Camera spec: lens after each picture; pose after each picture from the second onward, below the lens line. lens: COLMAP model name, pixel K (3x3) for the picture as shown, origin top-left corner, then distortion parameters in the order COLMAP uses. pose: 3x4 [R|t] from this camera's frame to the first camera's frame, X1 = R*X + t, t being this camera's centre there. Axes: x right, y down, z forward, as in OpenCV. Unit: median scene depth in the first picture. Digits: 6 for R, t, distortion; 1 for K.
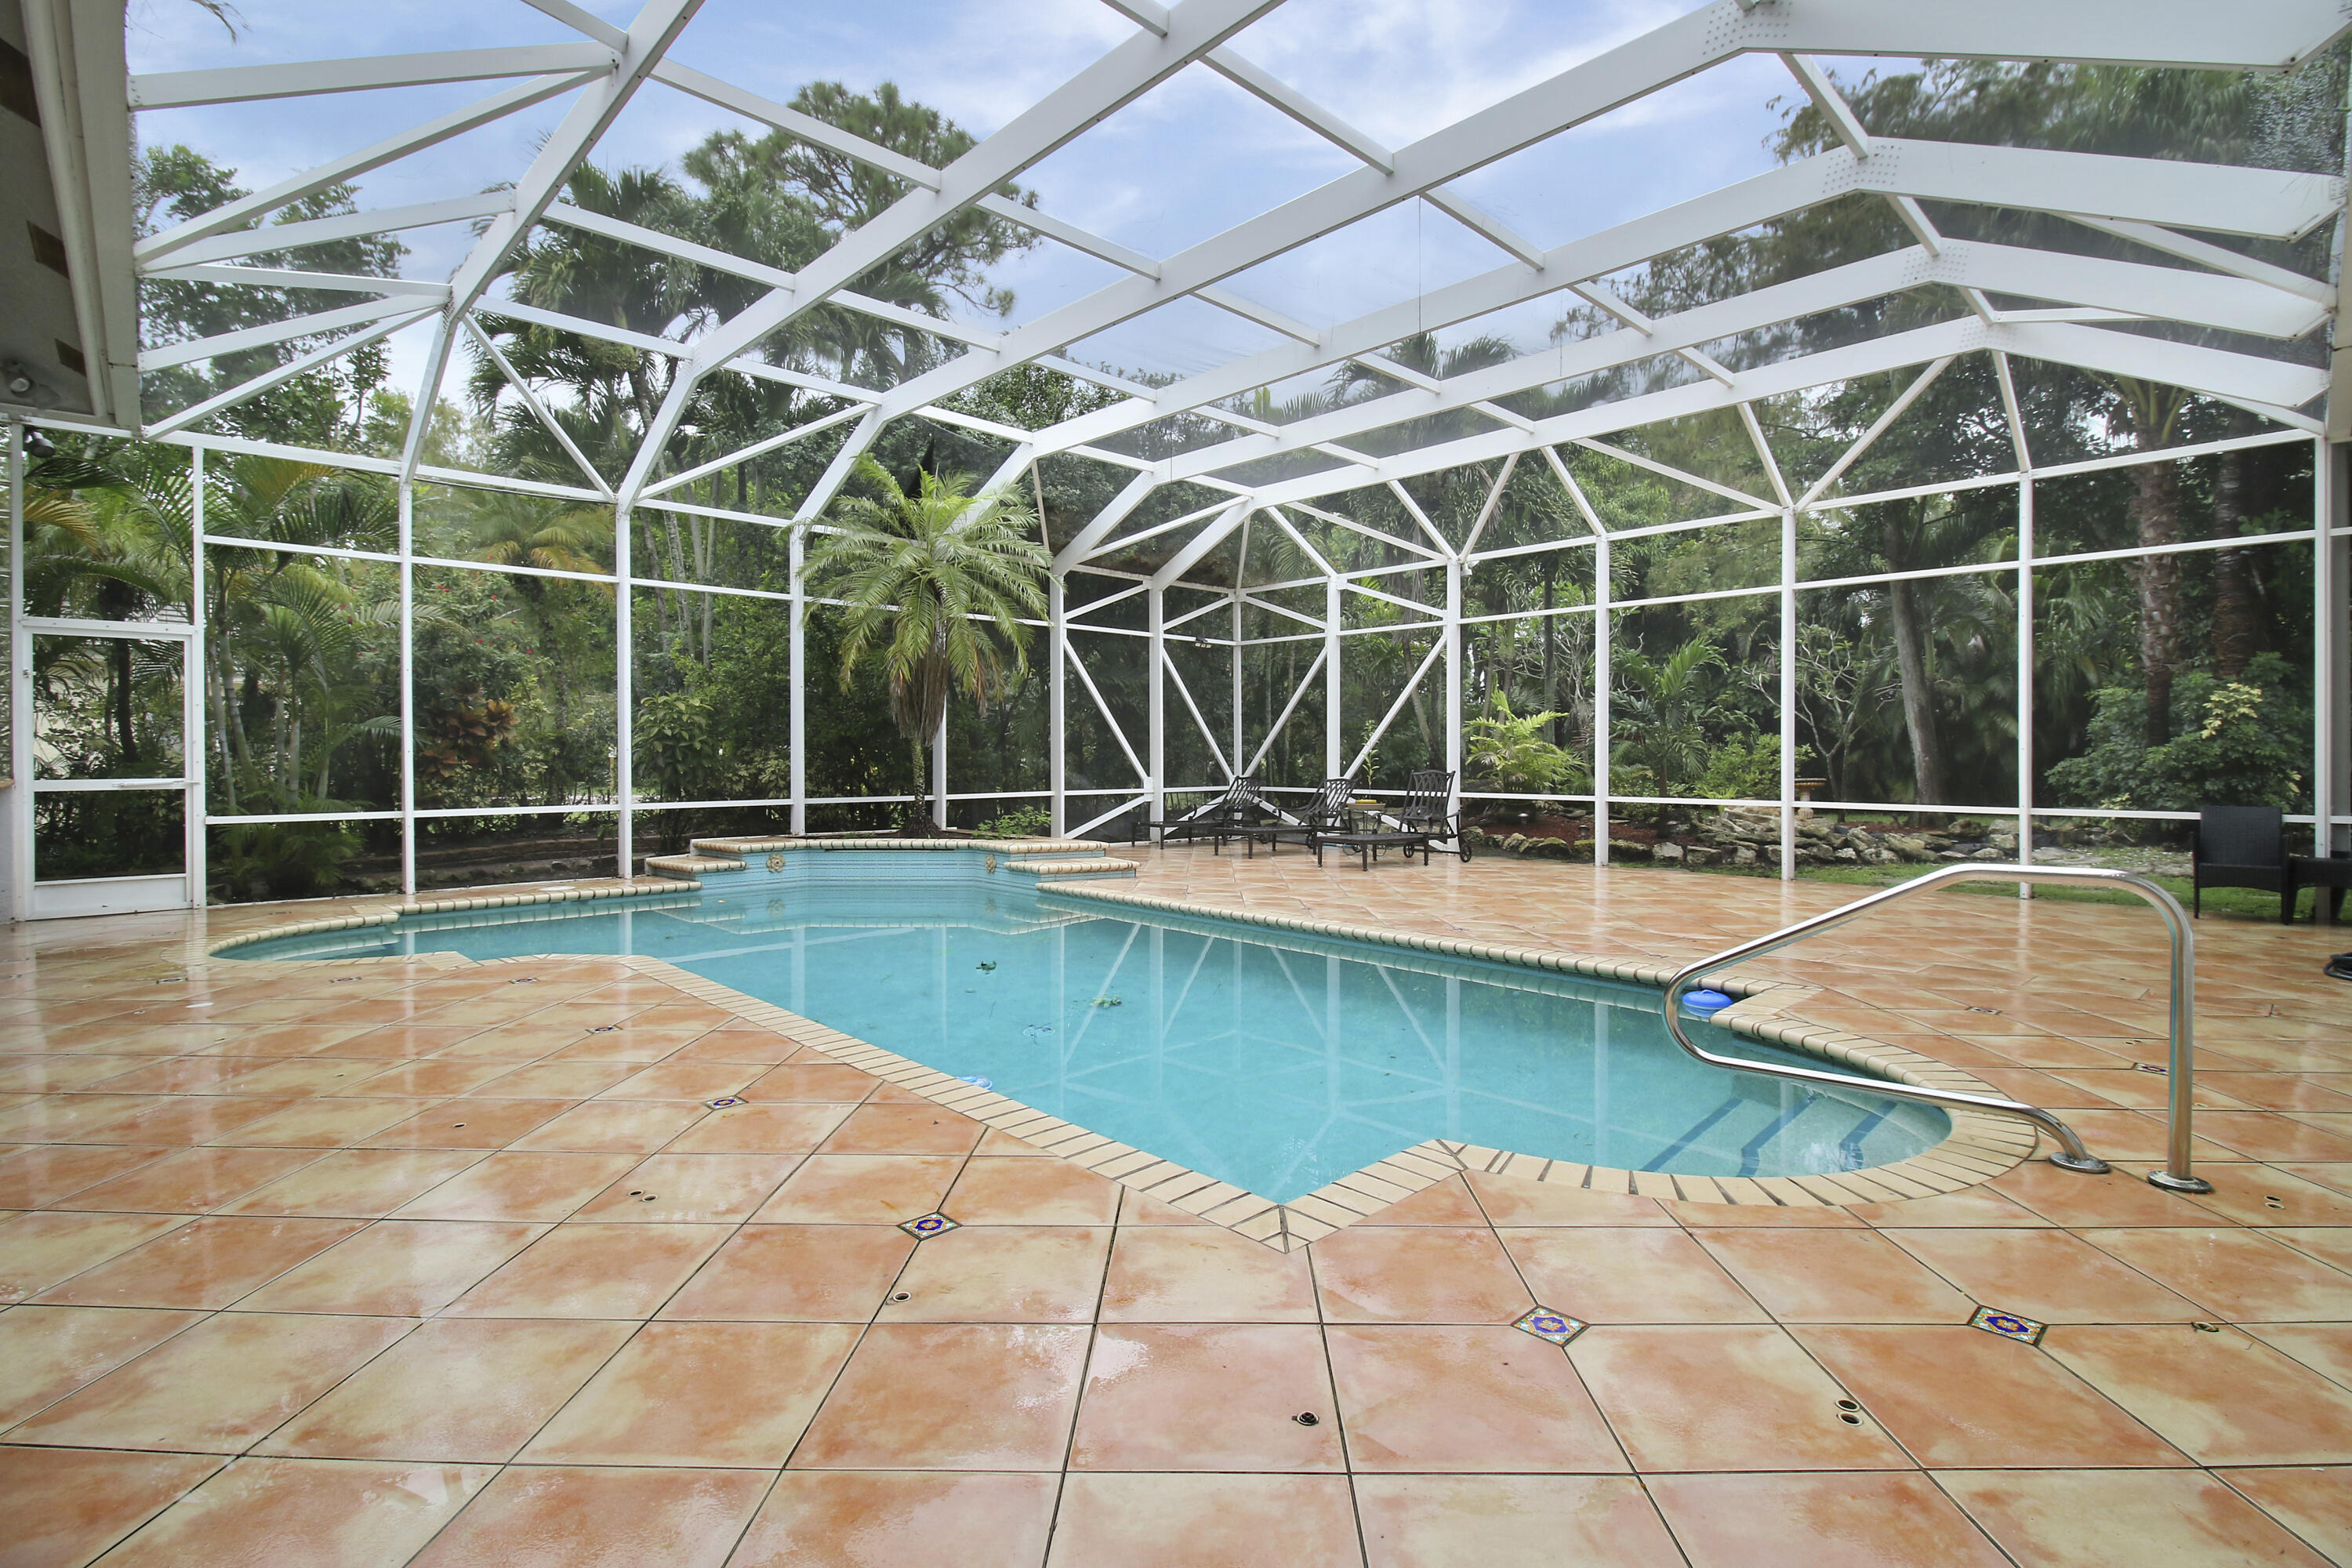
lens RADIAL K [[1063.8, 0, 1170.1], [0, 1063.8, 759.7], [0, 0, 1]] dist [-0.010803, -0.000419]
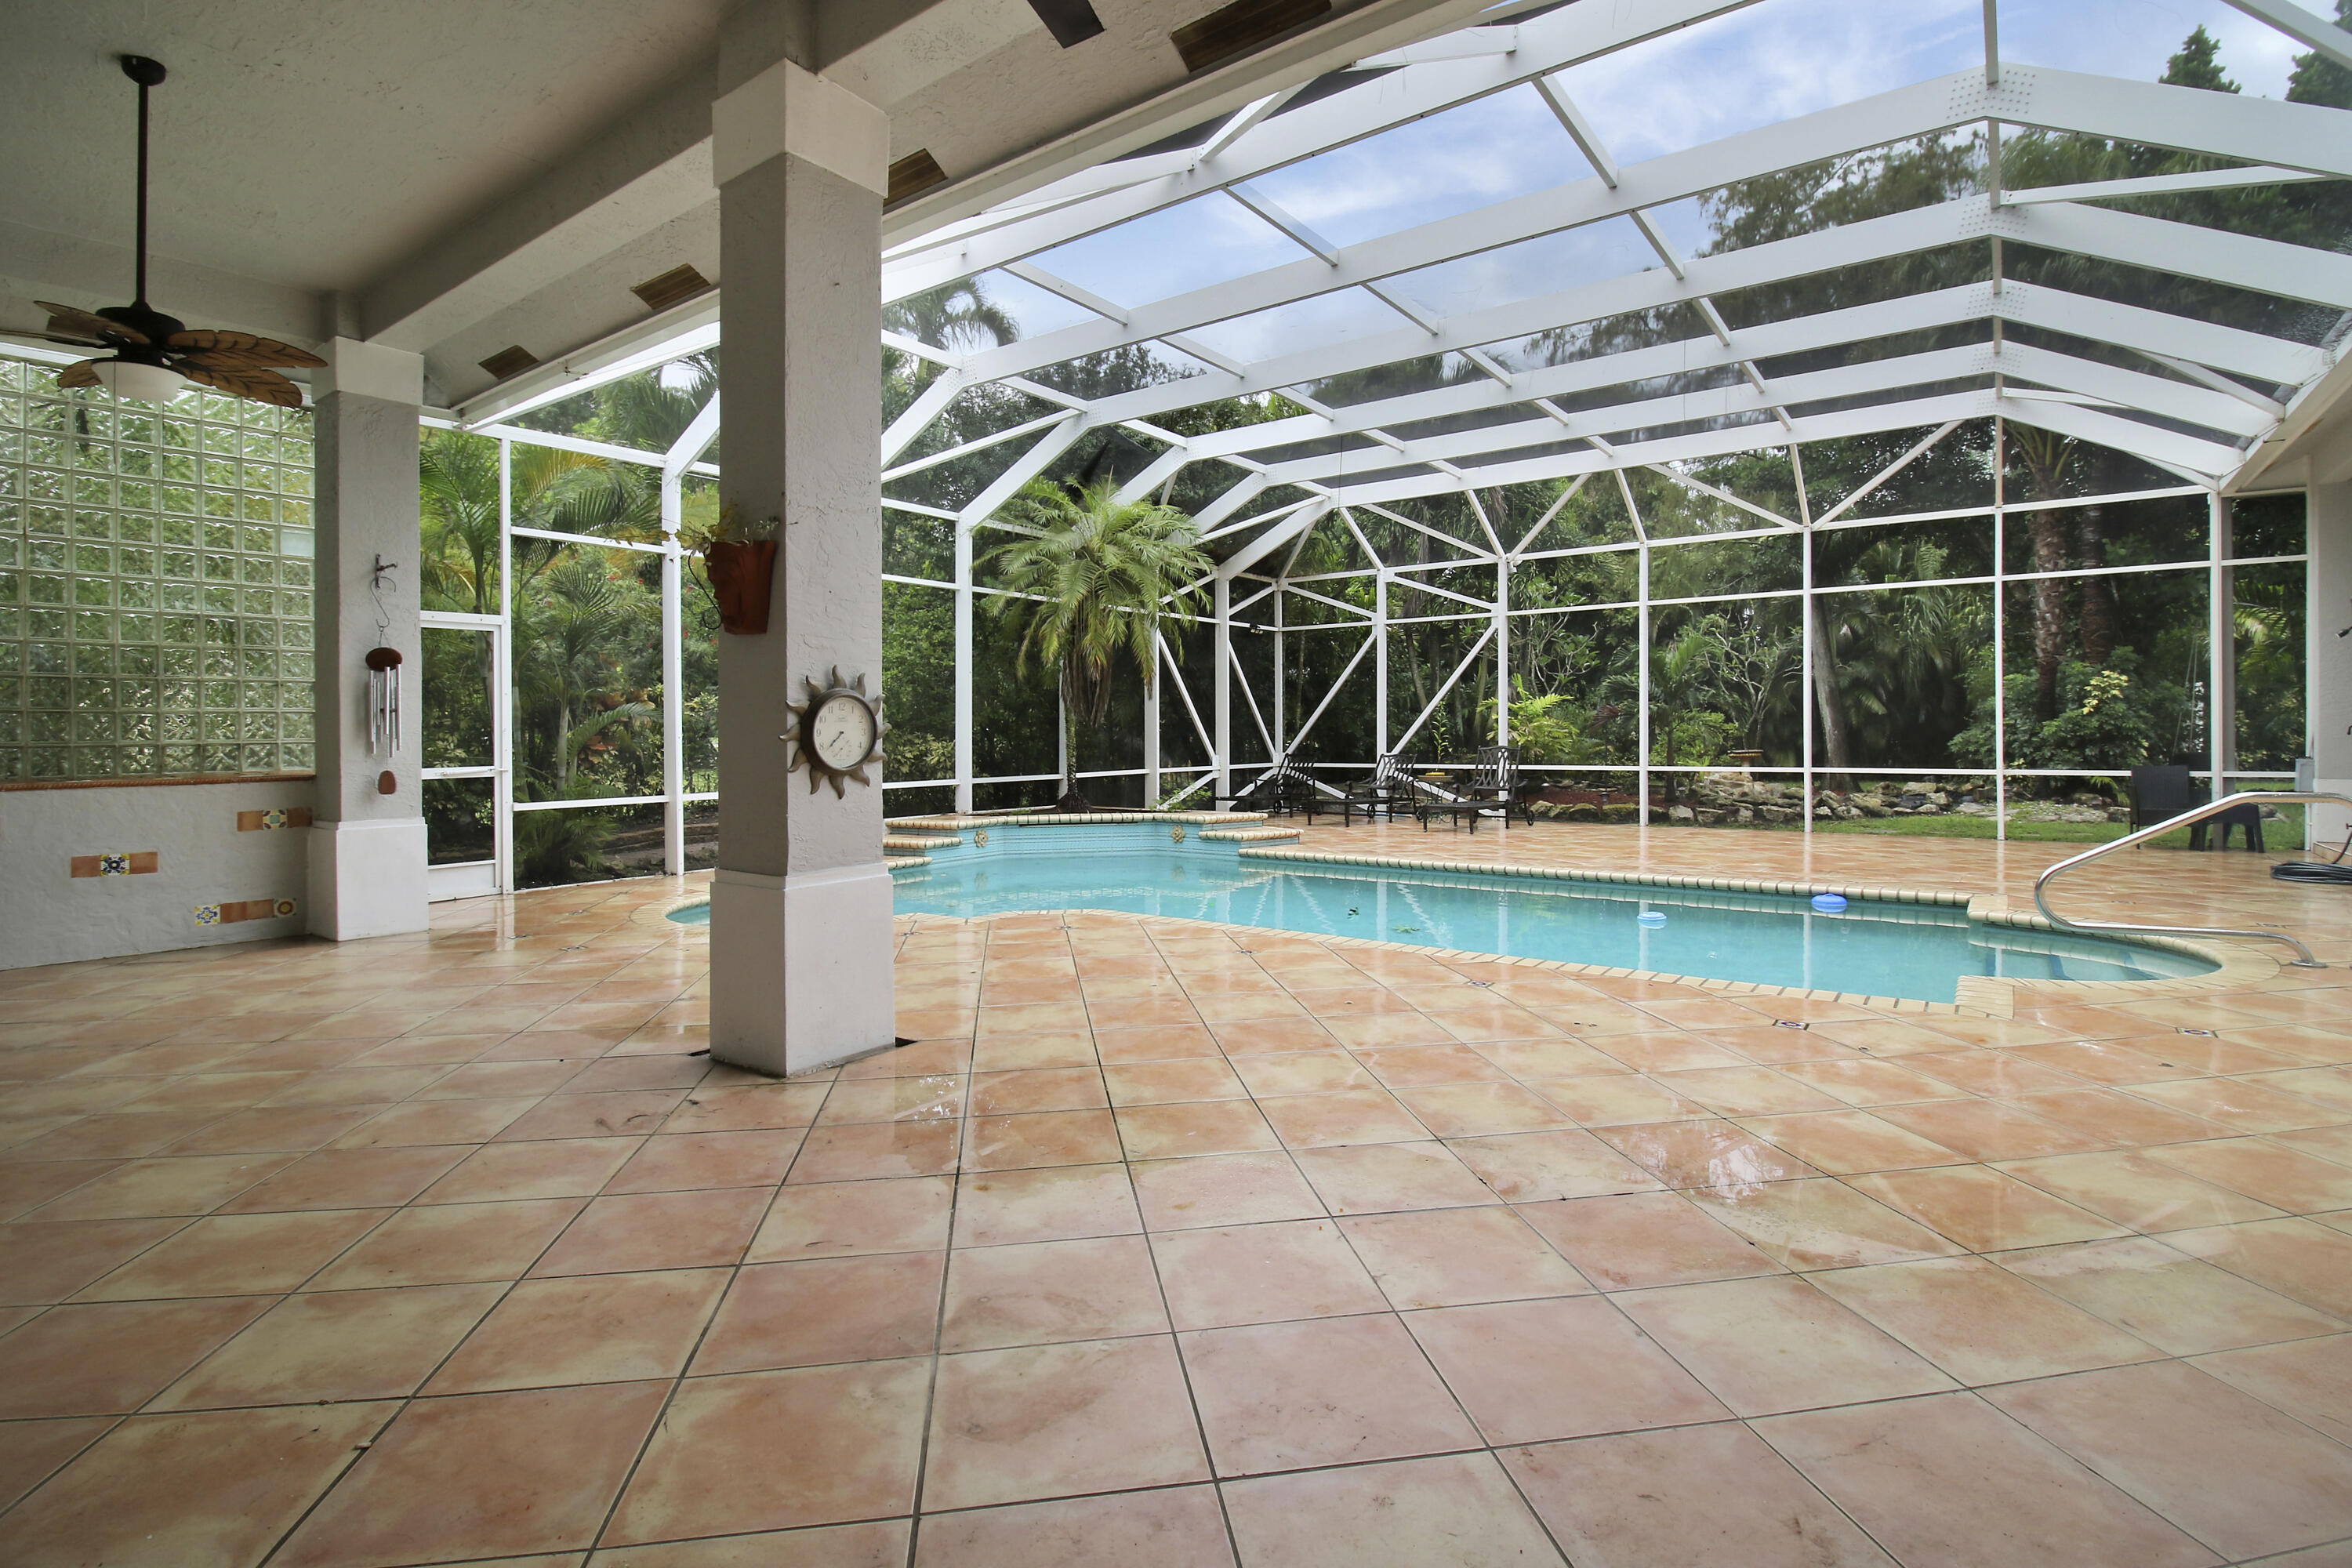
lens RADIAL K [[1101.1, 0, 1182.9], [0, 1101.1, 757.6], [0, 0, 1]] dist [-0.010543, -0.000923]
pose [[0.984206, -0.012146, 0.176608, -0.302133], [0.008998, 0.999786, 0.018611, -0.002221], [-0.176796, -0.016728, 0.984105, -0.101149]]
